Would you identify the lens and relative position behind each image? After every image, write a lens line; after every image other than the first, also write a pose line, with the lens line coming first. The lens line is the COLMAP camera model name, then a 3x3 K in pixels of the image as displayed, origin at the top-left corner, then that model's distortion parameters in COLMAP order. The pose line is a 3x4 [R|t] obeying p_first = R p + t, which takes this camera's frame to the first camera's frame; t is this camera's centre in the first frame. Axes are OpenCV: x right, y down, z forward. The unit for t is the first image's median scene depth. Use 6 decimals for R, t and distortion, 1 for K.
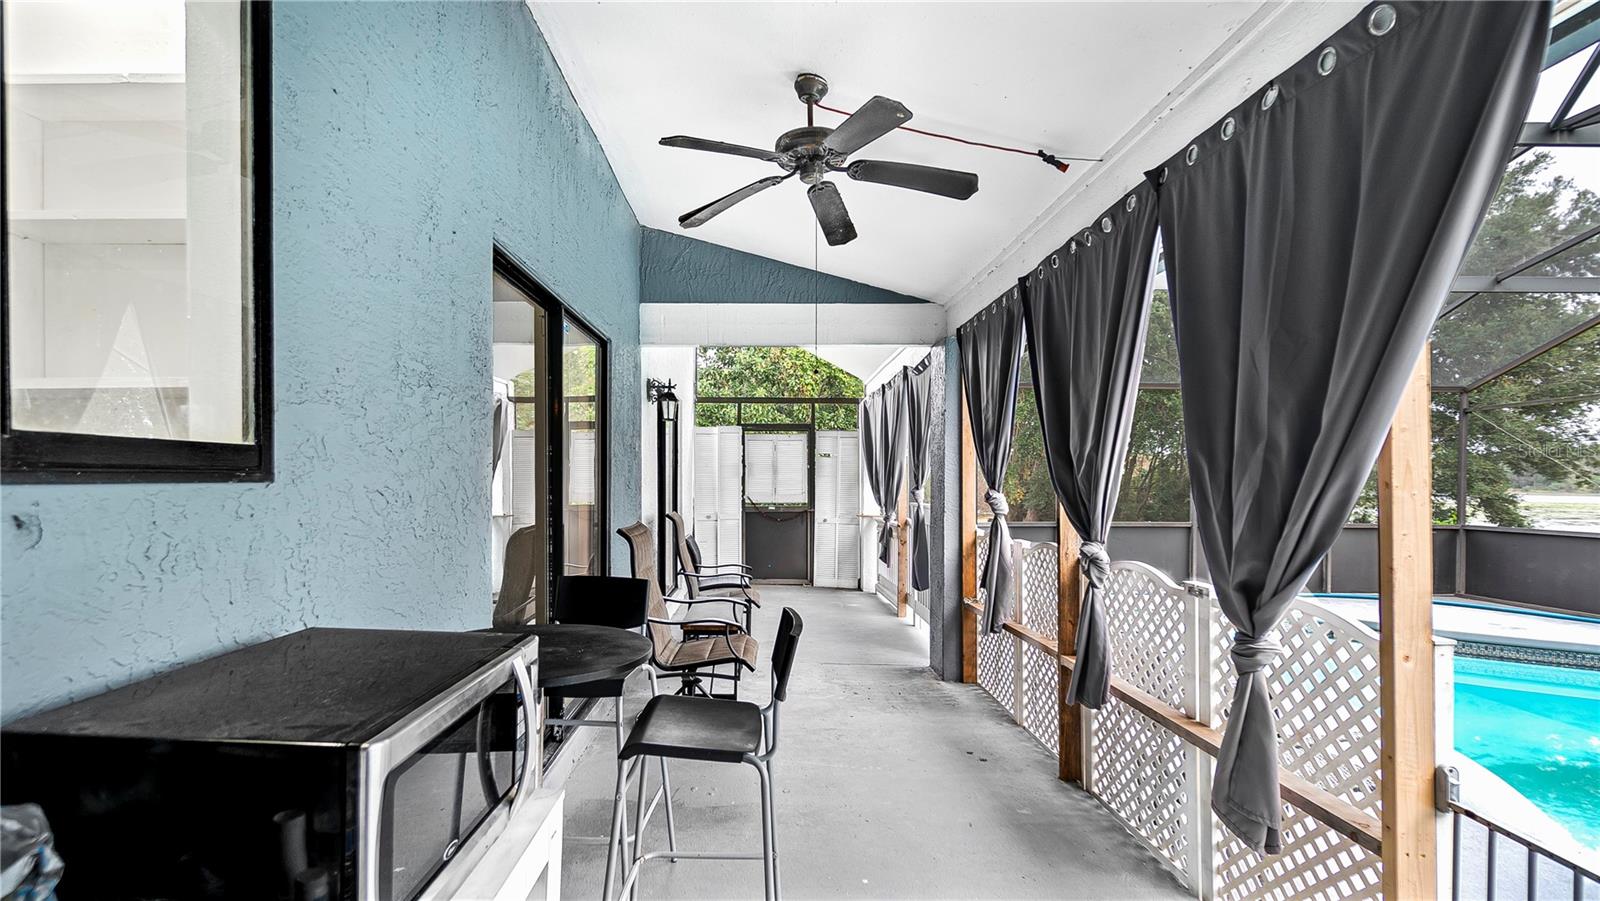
lens RADIAL K [[704.1, 0, 791.7], [0, 704.1, 487.3], [0, 0, 1]] dist [-0.002531, -0.000336]
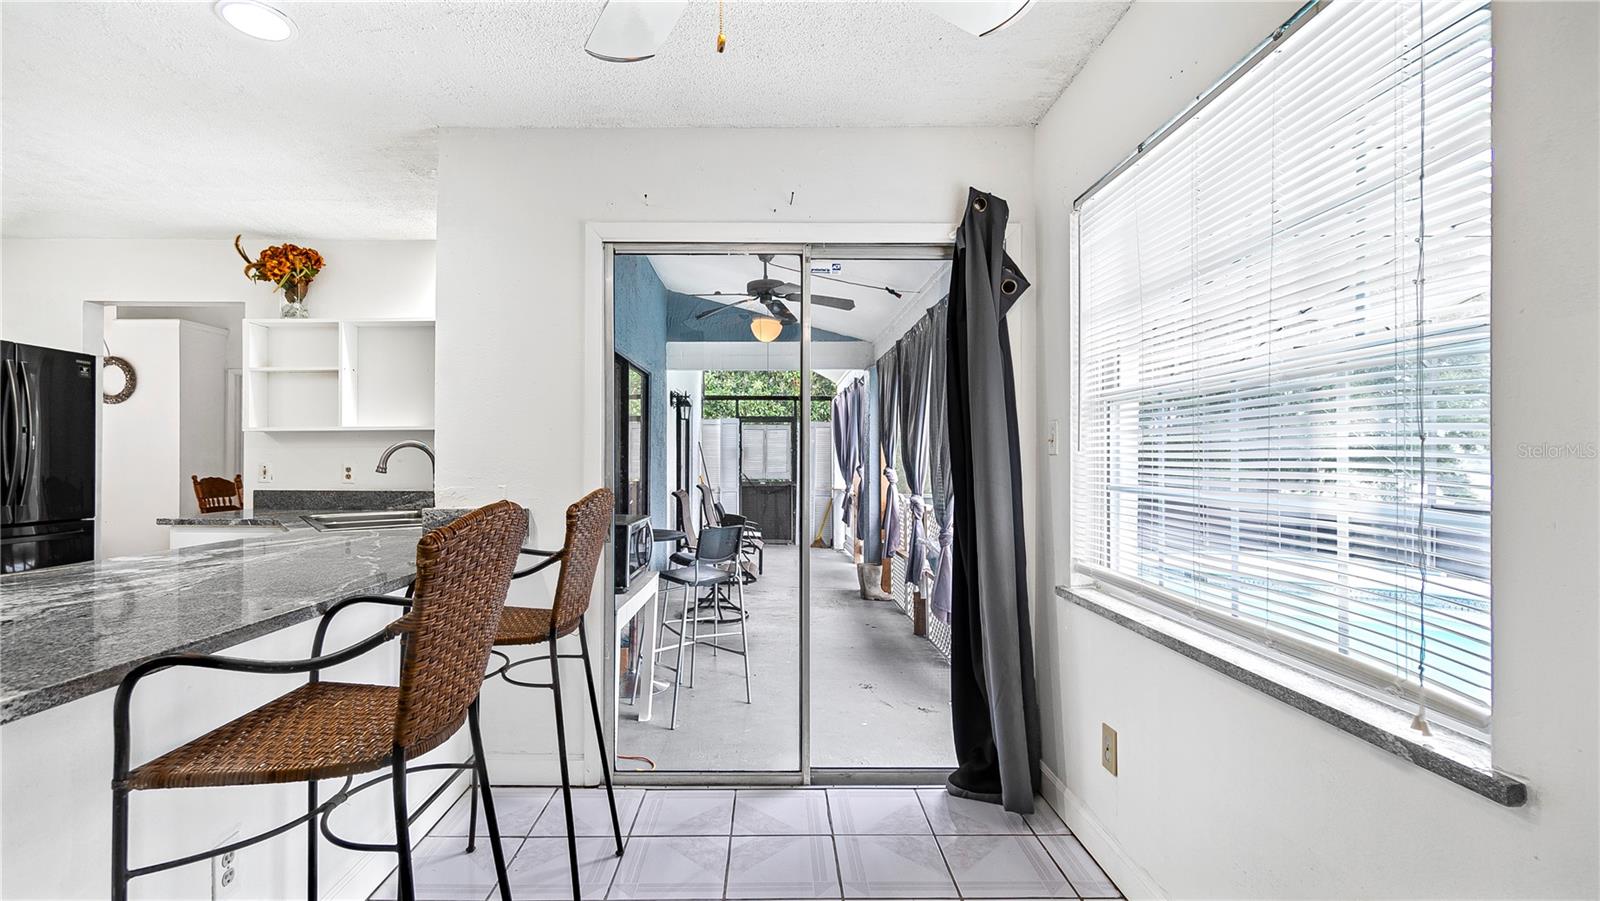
lens RADIAL K [[704.1, 0, 784.9], [0, 704.1, 456.2], [0, 0, 1]] dist [-0.002531, -0.000336]
pose [[0.999862, -0.000322, -0.016633, 0.039845], [0.000060, 0.999875, -0.015781, 0.001912], [0.016636, 0.015777, 0.999737, -0.320769]]
